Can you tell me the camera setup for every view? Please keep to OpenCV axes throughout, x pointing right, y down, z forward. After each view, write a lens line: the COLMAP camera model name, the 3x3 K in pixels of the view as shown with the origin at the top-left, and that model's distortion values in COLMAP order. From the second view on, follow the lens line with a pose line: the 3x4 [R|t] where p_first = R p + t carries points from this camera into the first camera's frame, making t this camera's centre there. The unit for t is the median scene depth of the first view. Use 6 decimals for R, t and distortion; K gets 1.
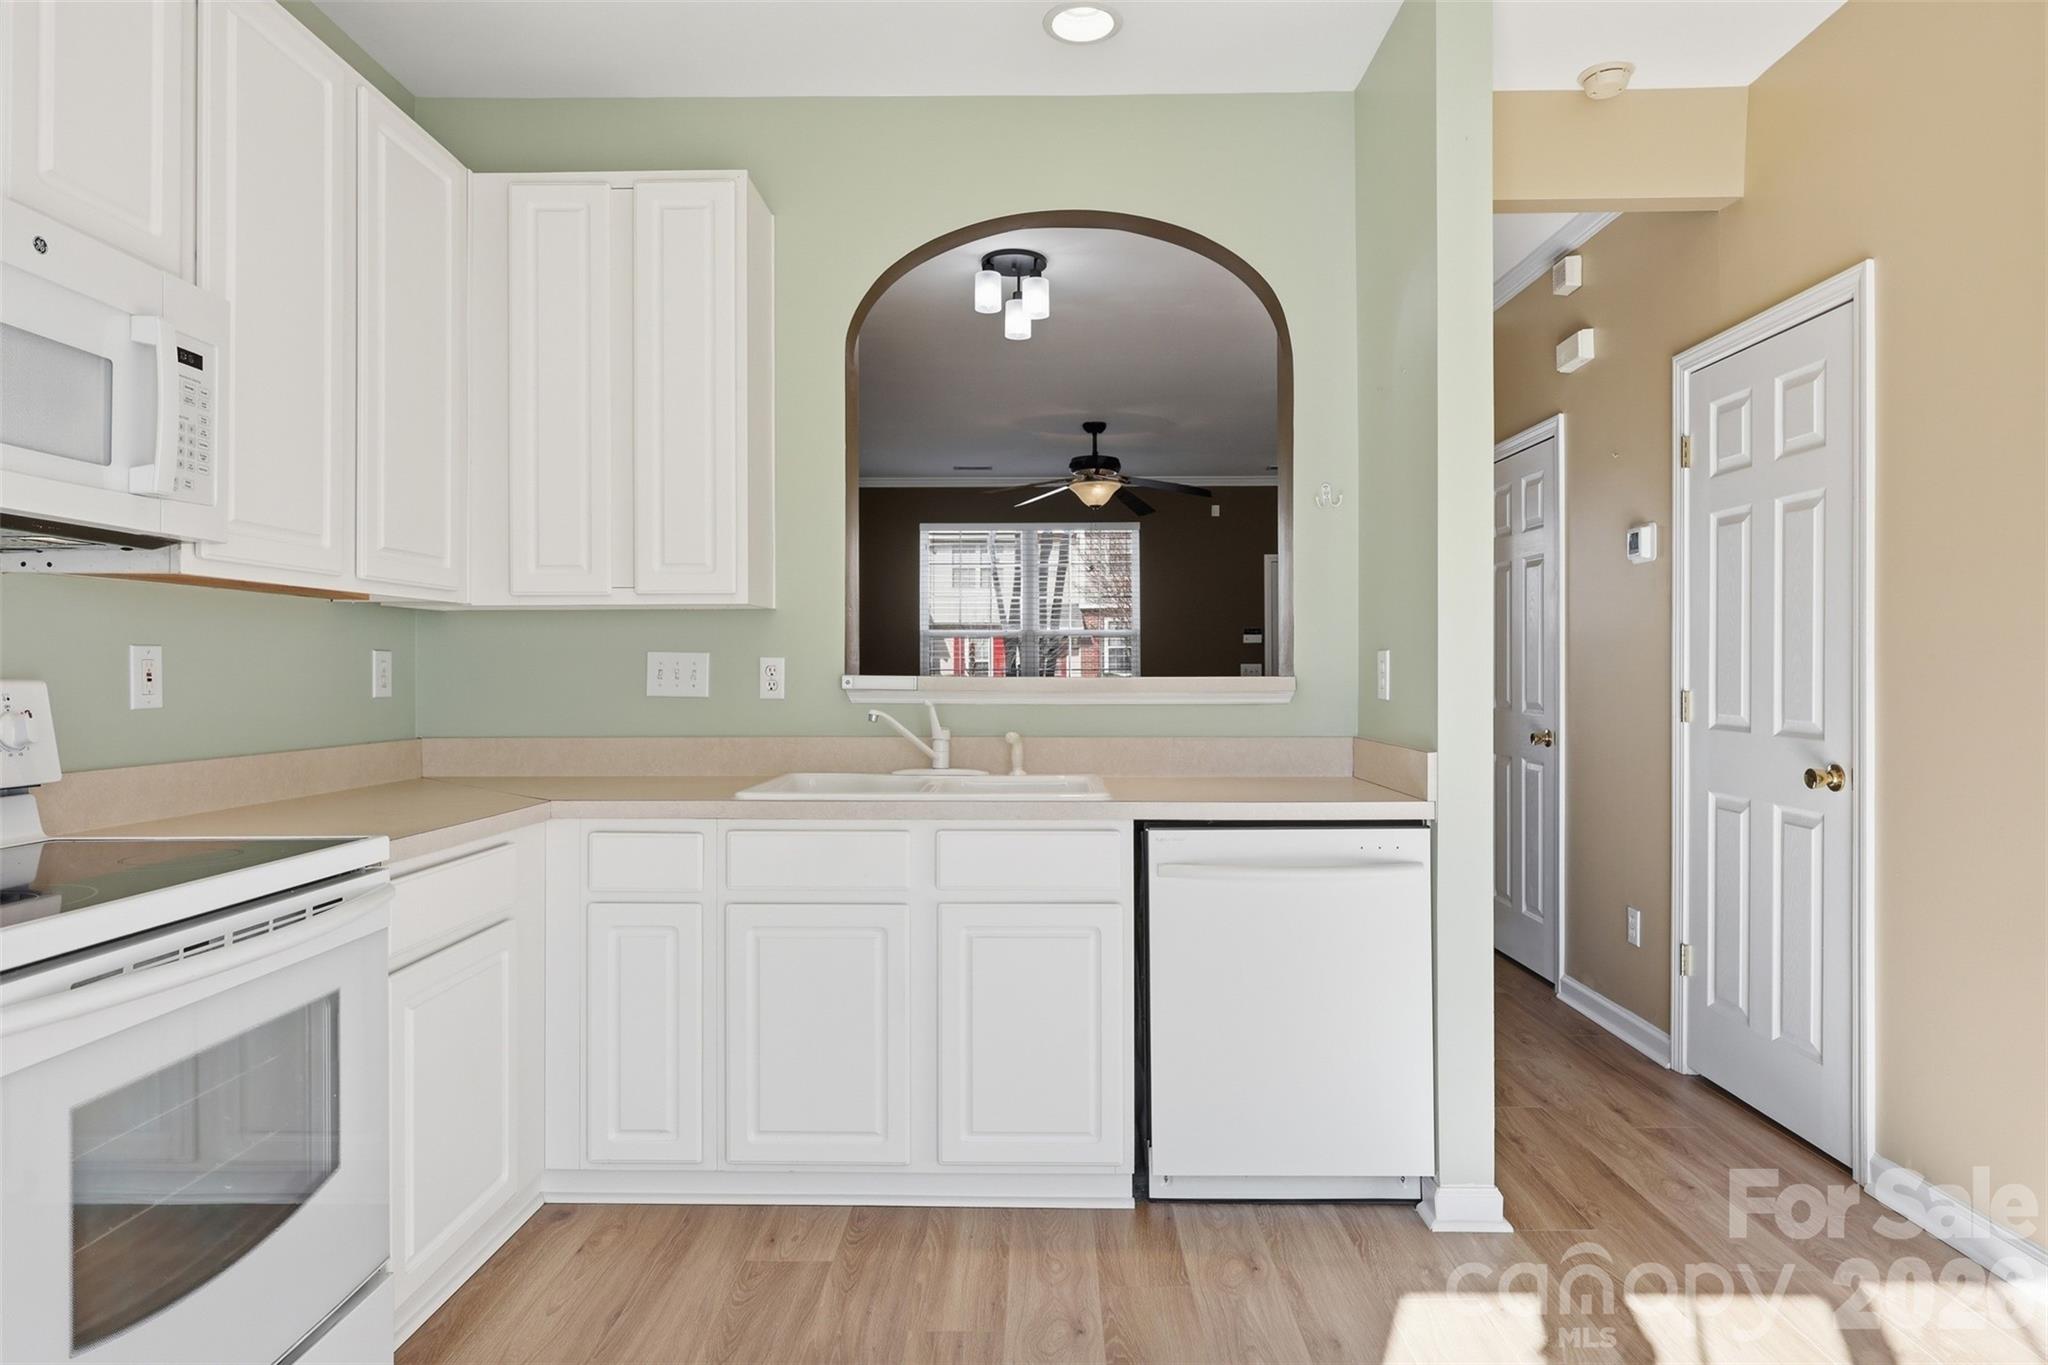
lens RADIAL K [[1194.4, 0, 1049.8], [0, 1194.4, 669.1], [0, 0, 1]] dist [0.000625, -0.000312]
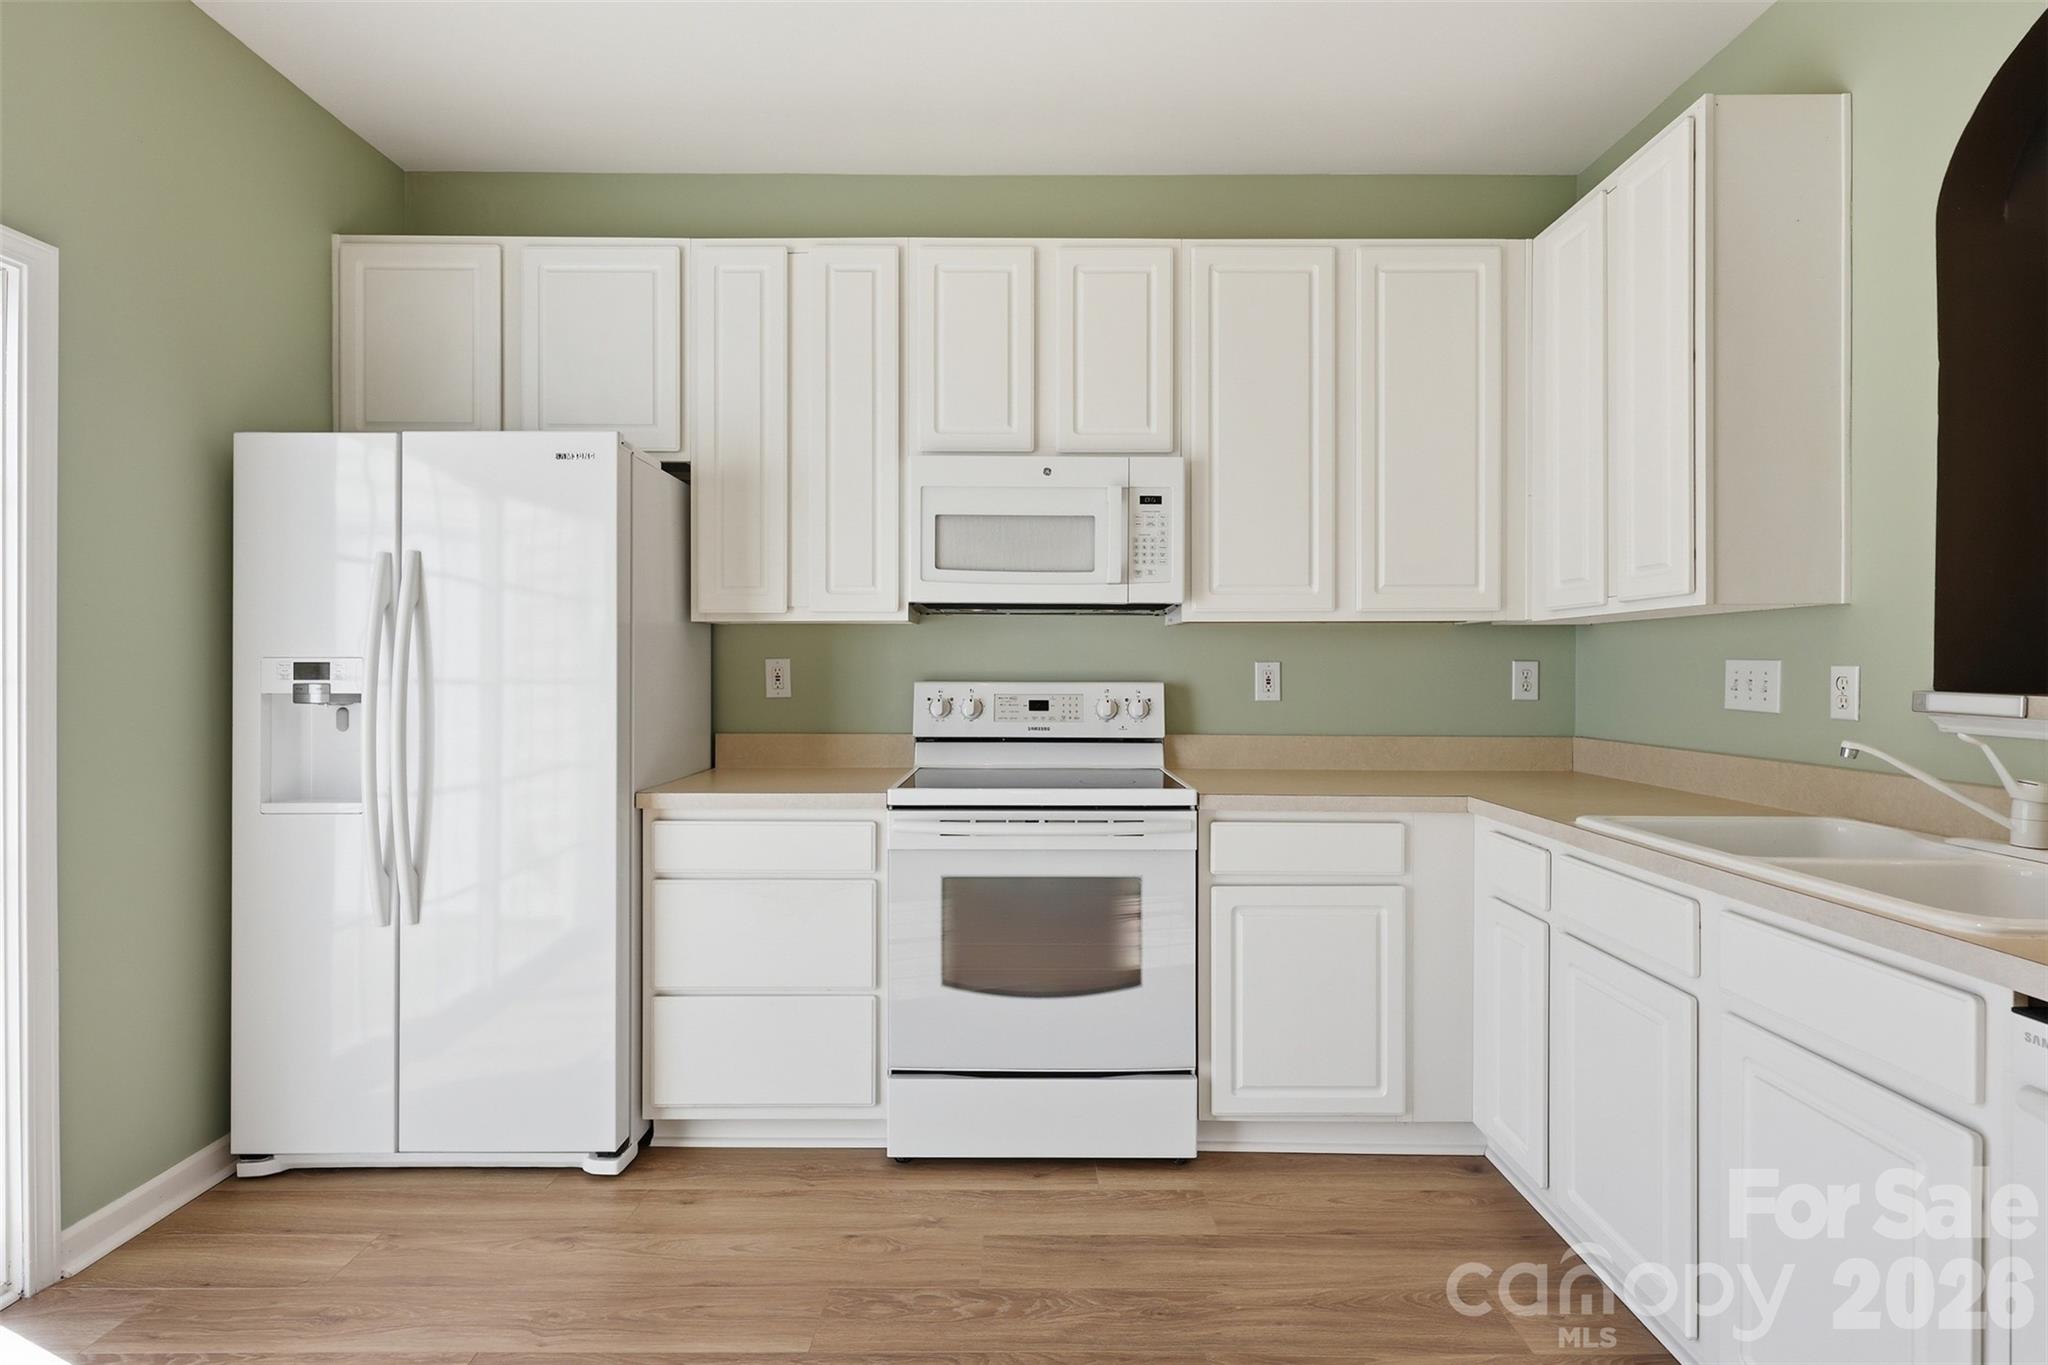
lens RADIAL K [[981.7, 0, 1017.0], [0, 981.7, 672.2], [0, 0, 1]] dist [-0.000183, -0.000411]
pose [[-0.015657, 0.006142, -0.999859, 0.502399], [0.000452, 0.999981, 0.006135, -0.011980], [0.999877, -0.000356, -0.015659, 0.577754]]
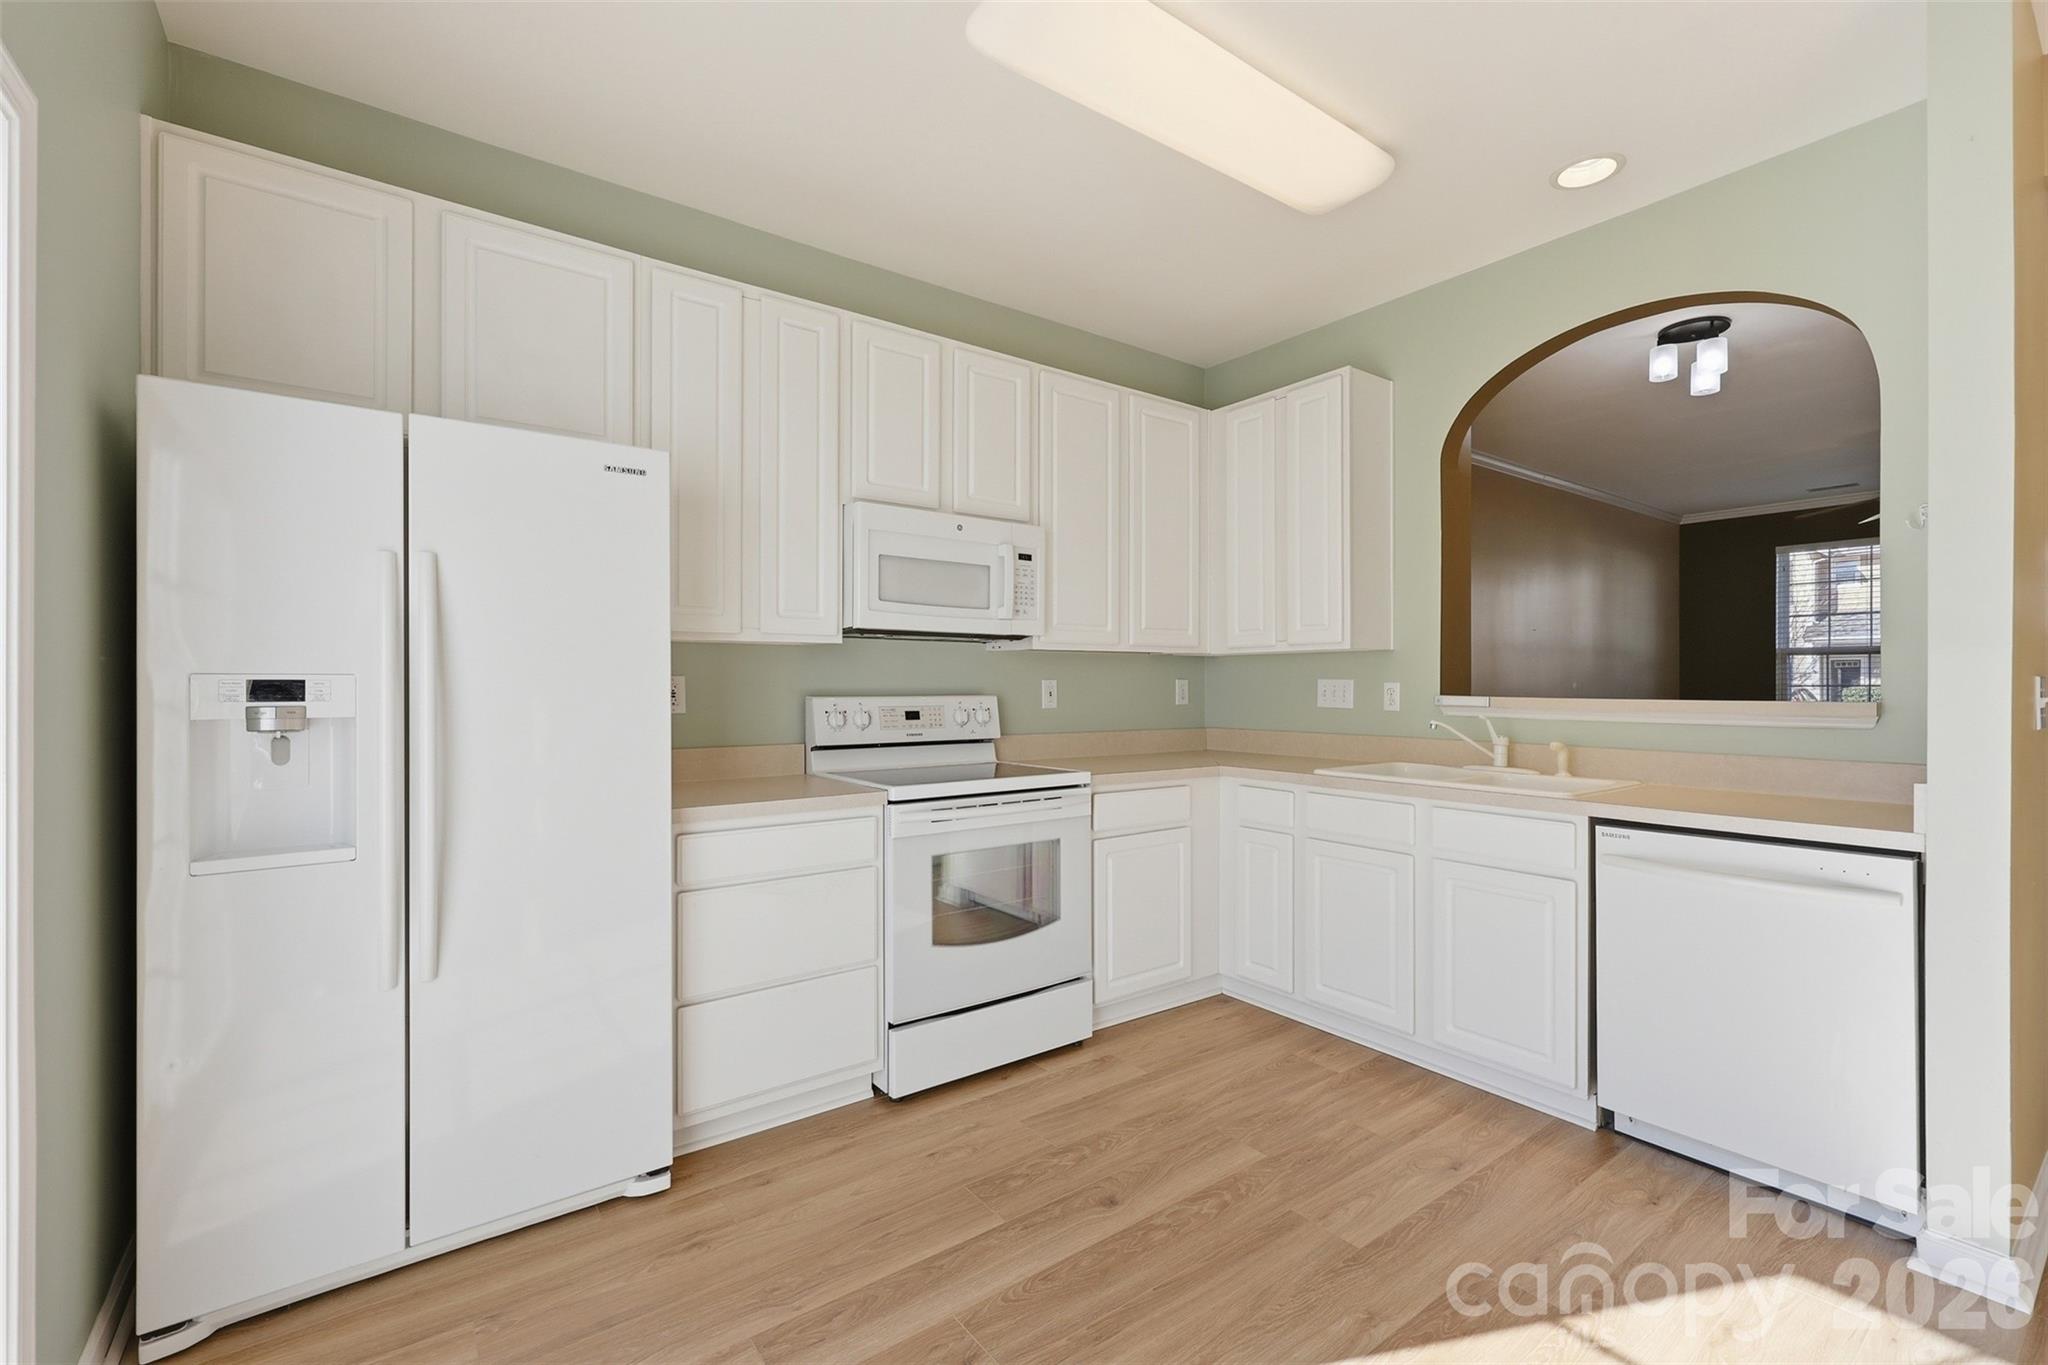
lens RADIAL K [[911.3, 0, 1024.0], [0, 911.3, 682.5], [0, 0, 1]] dist [0.000048, 0.000103]
pose [[0.596772, 0.001427, -0.802409, 0.482997], [0.000410, 0.999998, 0.002083, -0.015219], [0.802410, -0.001572, 0.596771, -0.036757]]
